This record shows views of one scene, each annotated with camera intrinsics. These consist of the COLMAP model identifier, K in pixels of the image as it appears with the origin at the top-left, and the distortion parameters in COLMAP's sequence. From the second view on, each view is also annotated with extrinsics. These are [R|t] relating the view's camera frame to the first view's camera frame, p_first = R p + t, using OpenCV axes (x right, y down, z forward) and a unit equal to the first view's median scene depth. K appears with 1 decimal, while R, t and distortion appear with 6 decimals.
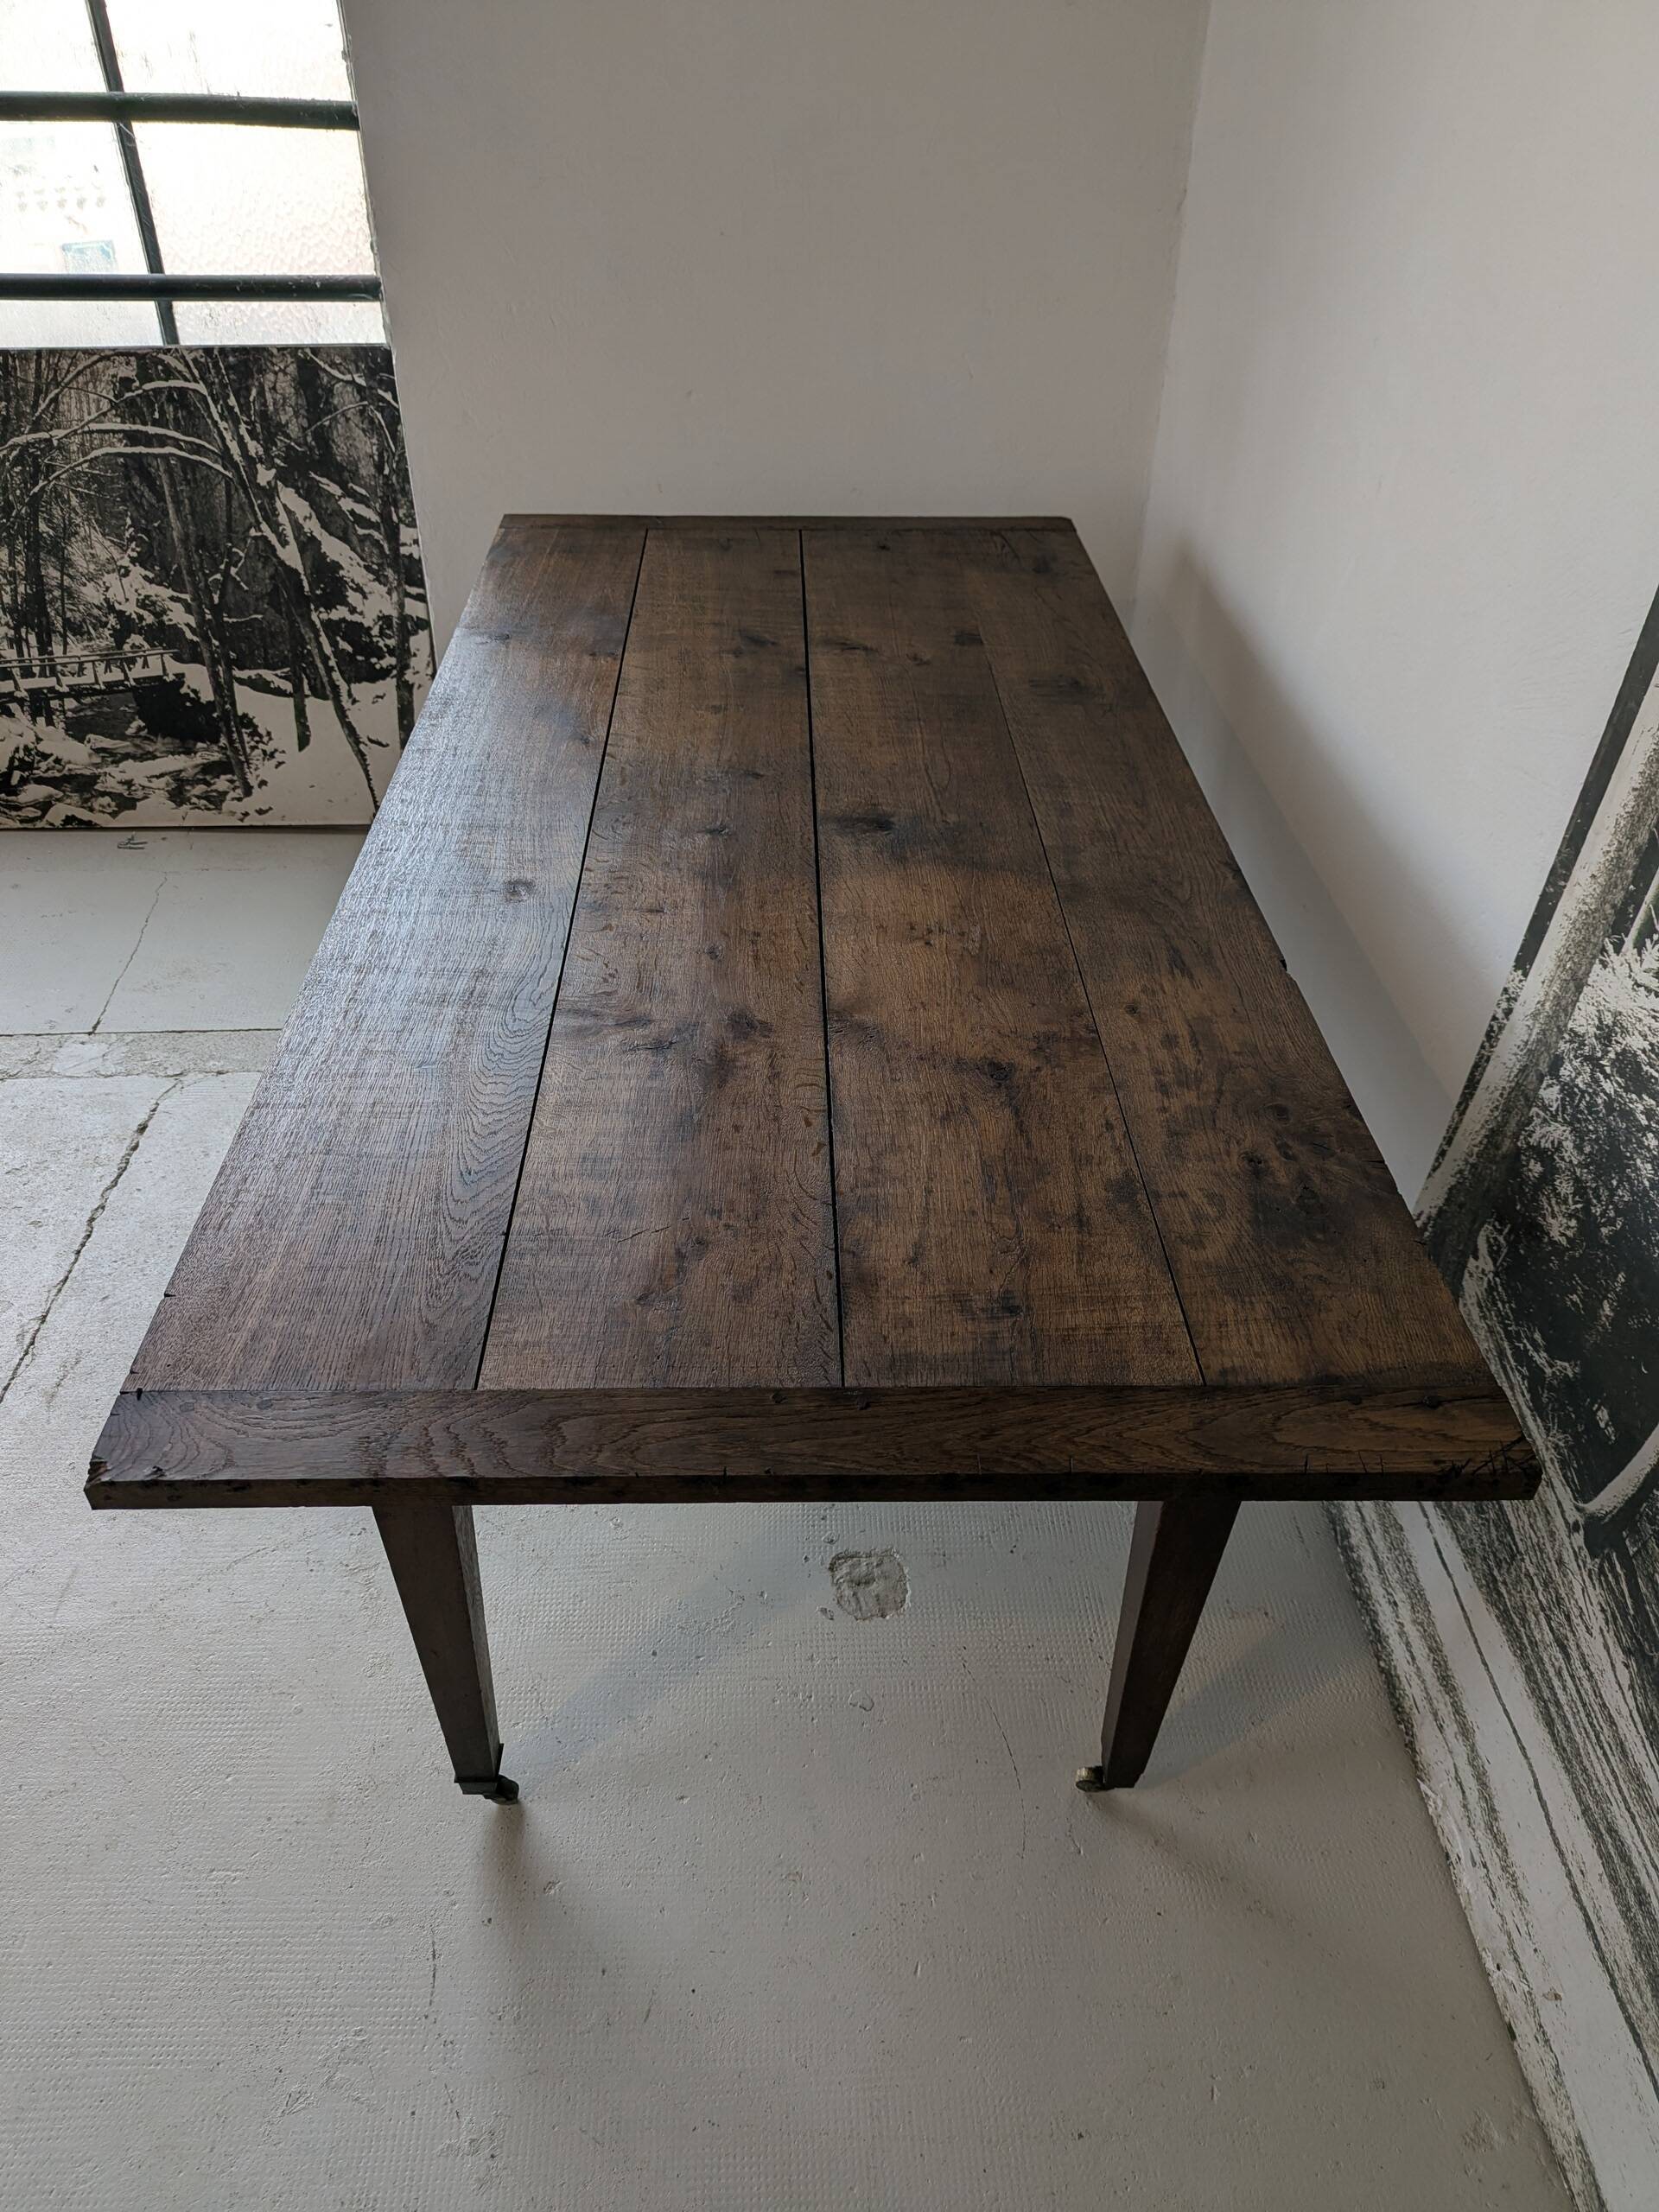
lens RADIAL K [[1562.1, 0, 813.4], [0, 1562.1, 1108.0], [0, 0, 1]] dist [0.051056, -0.045456]
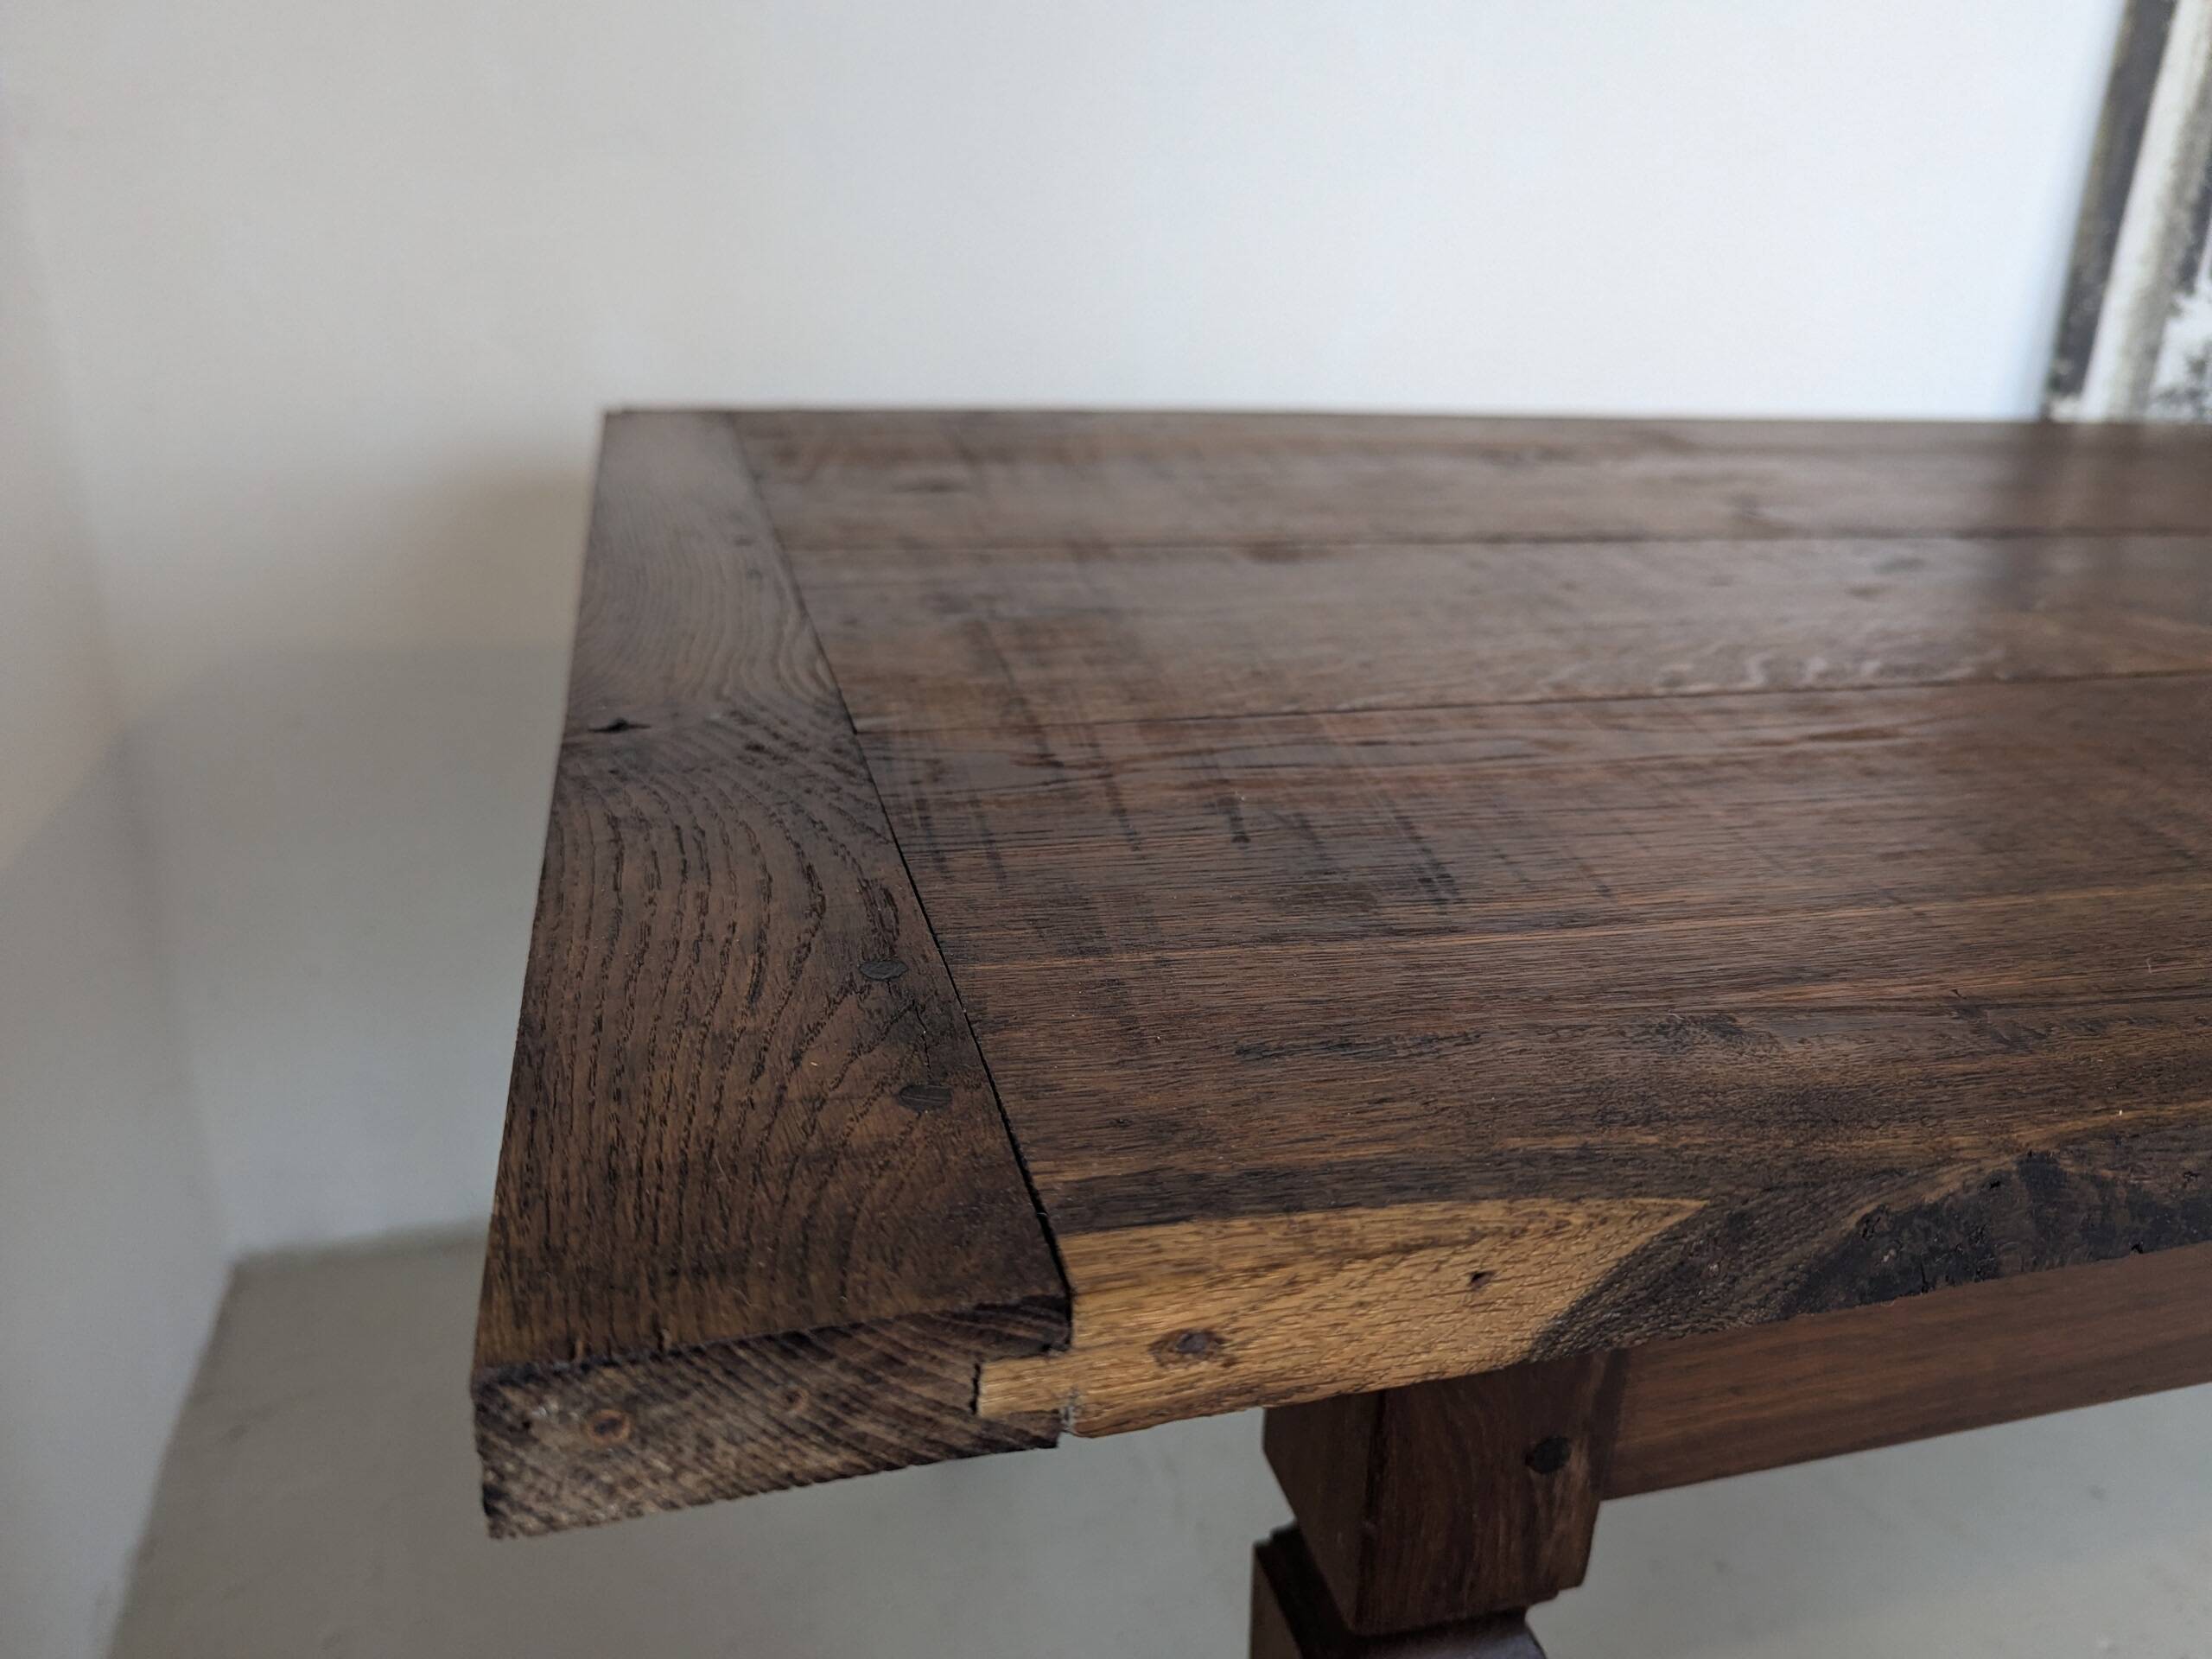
lens RADIAL K [[1562.1, 0, 1093.5], [0, 1562.1, 846.0], [0, 0, 1]] dist [0.051056, -0.045456]
pose [[-0.232116, -0.375963, 0.897092, -0.473638], [0.564216, 0.699225, 0.439026, -0.747277], [-0.792327, 0.608059, 0.049823, 1.746824]]
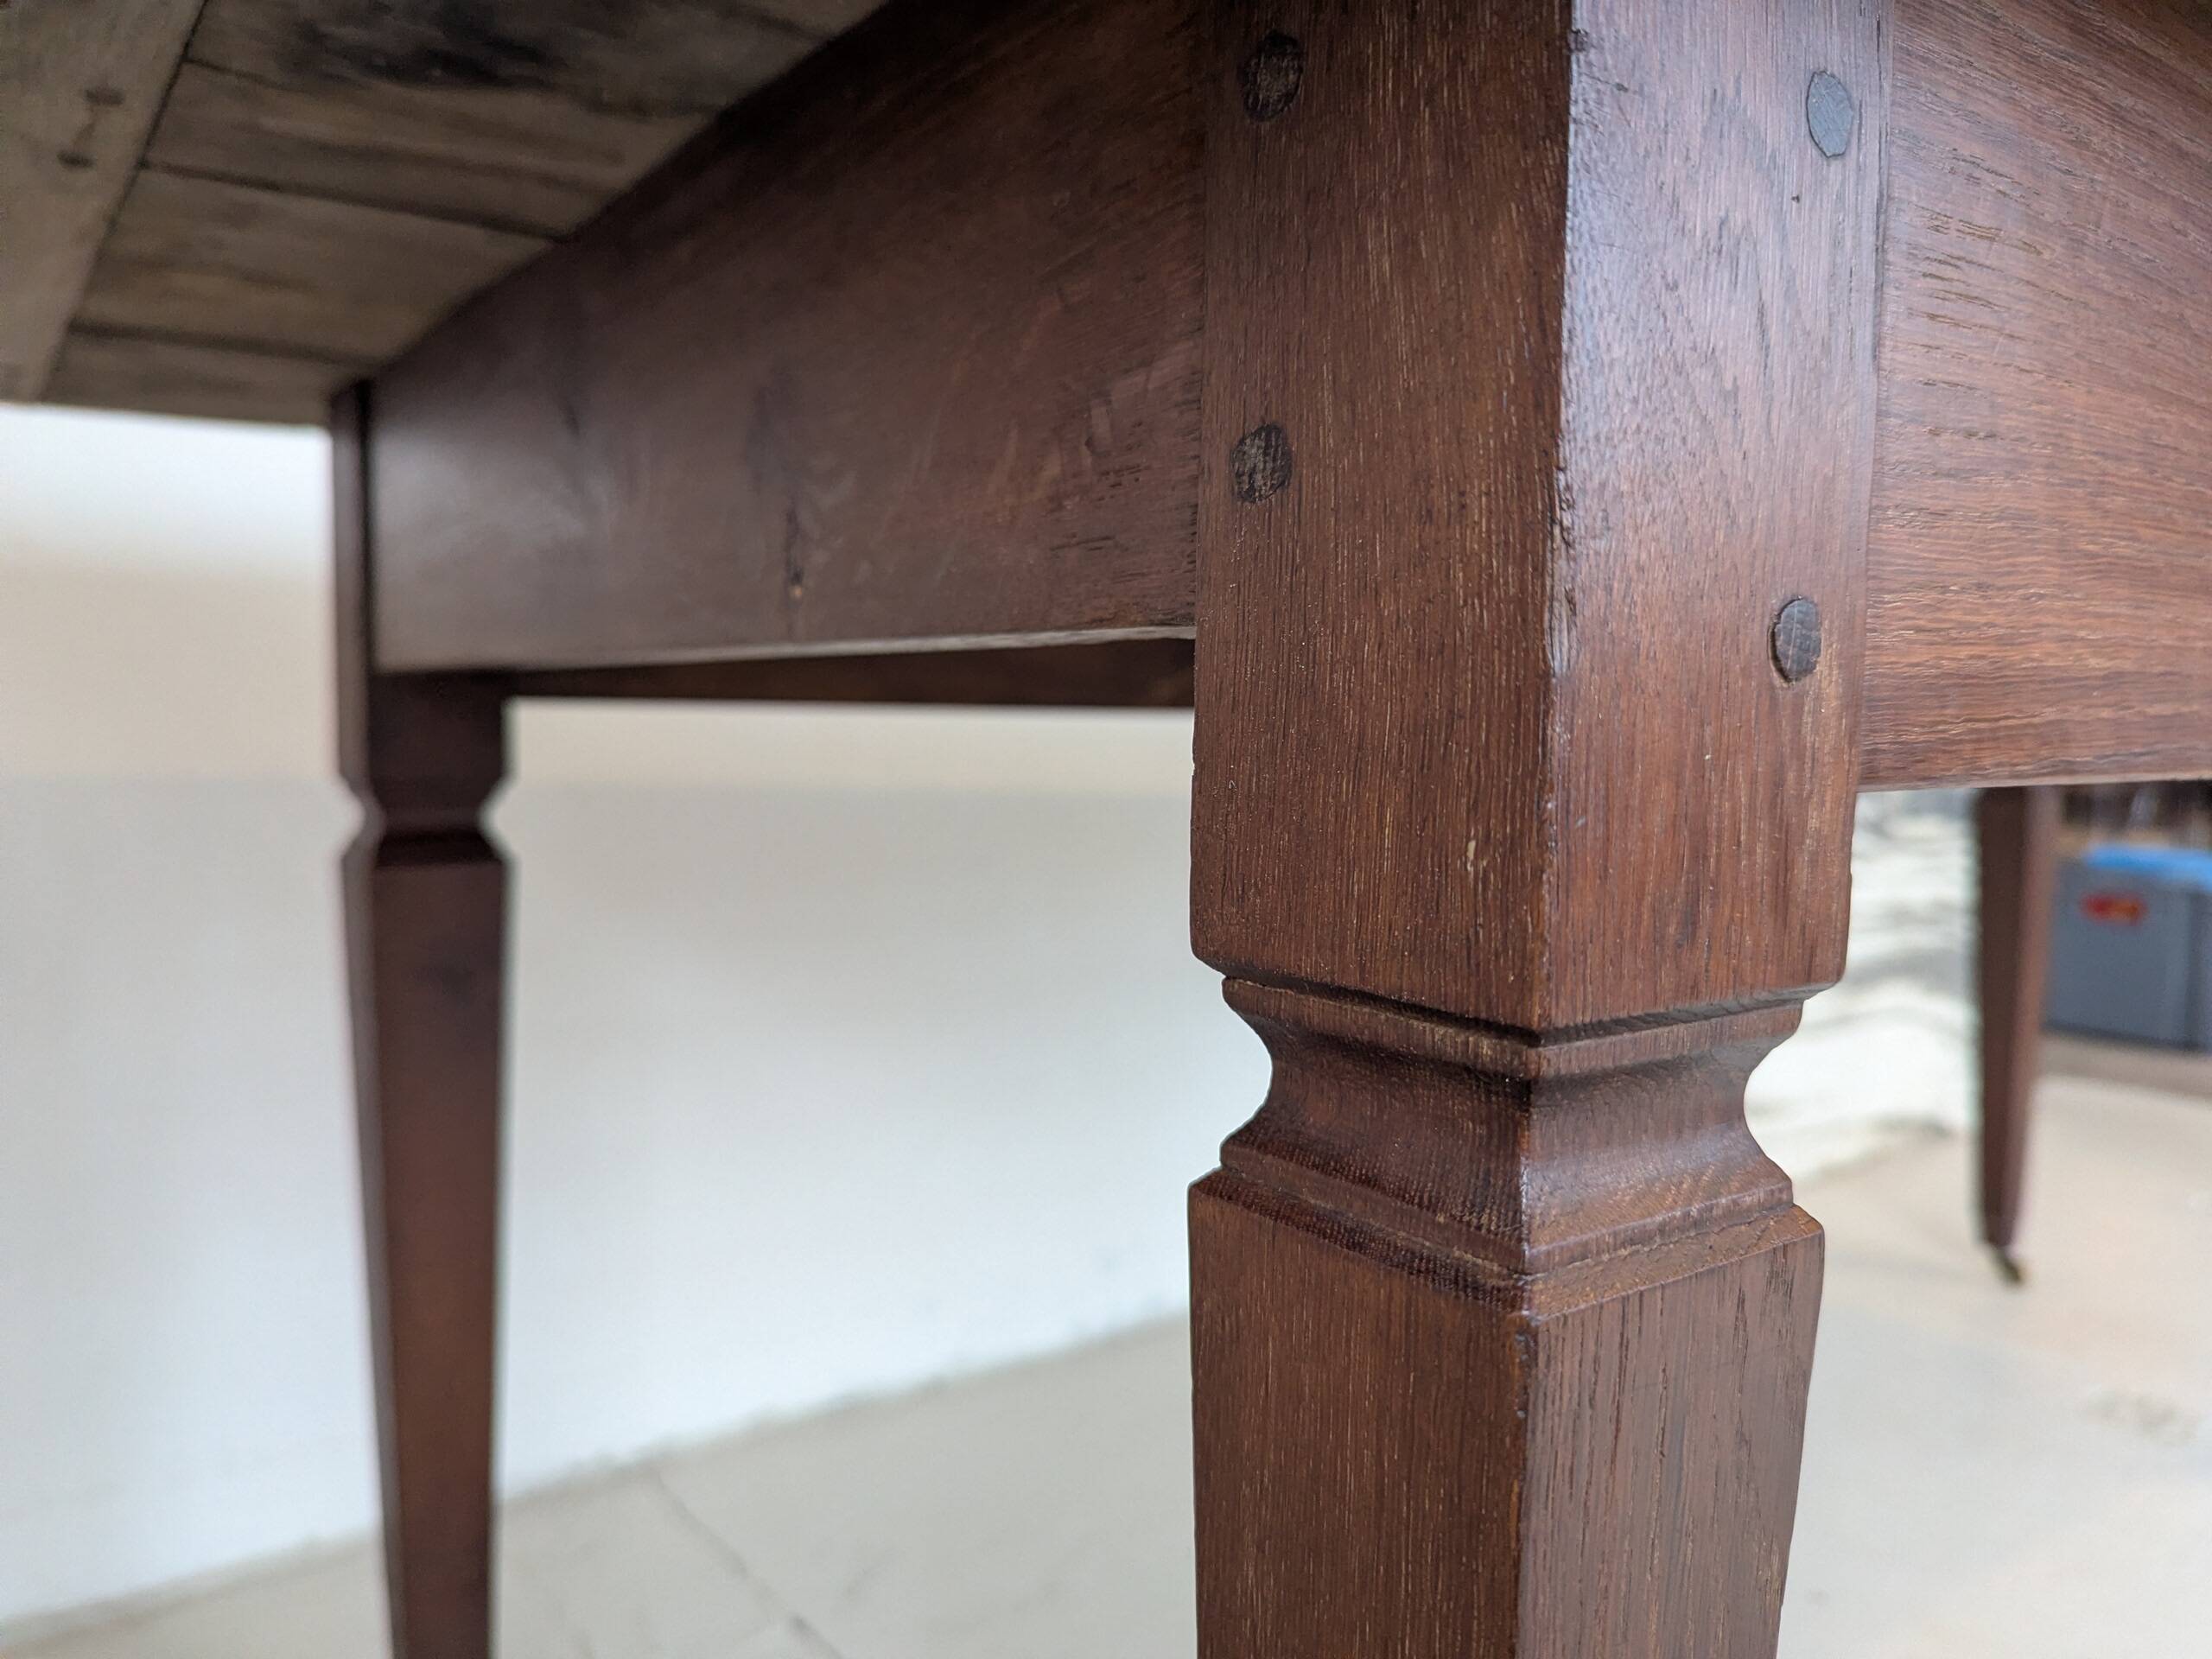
lens RADIAL K [[1614.2, 0, 1094.8], [0, 1614.2, 818.9], [0, 0, 1]] dist [-0.015151, -0.002777]
pose [[-0.570360, -0.066313, 0.818713, -0.370201], [0.487507, 0.774870, 0.402386, -0.583357], [-0.661079, 0.628633, -0.409627, 1.879578]]
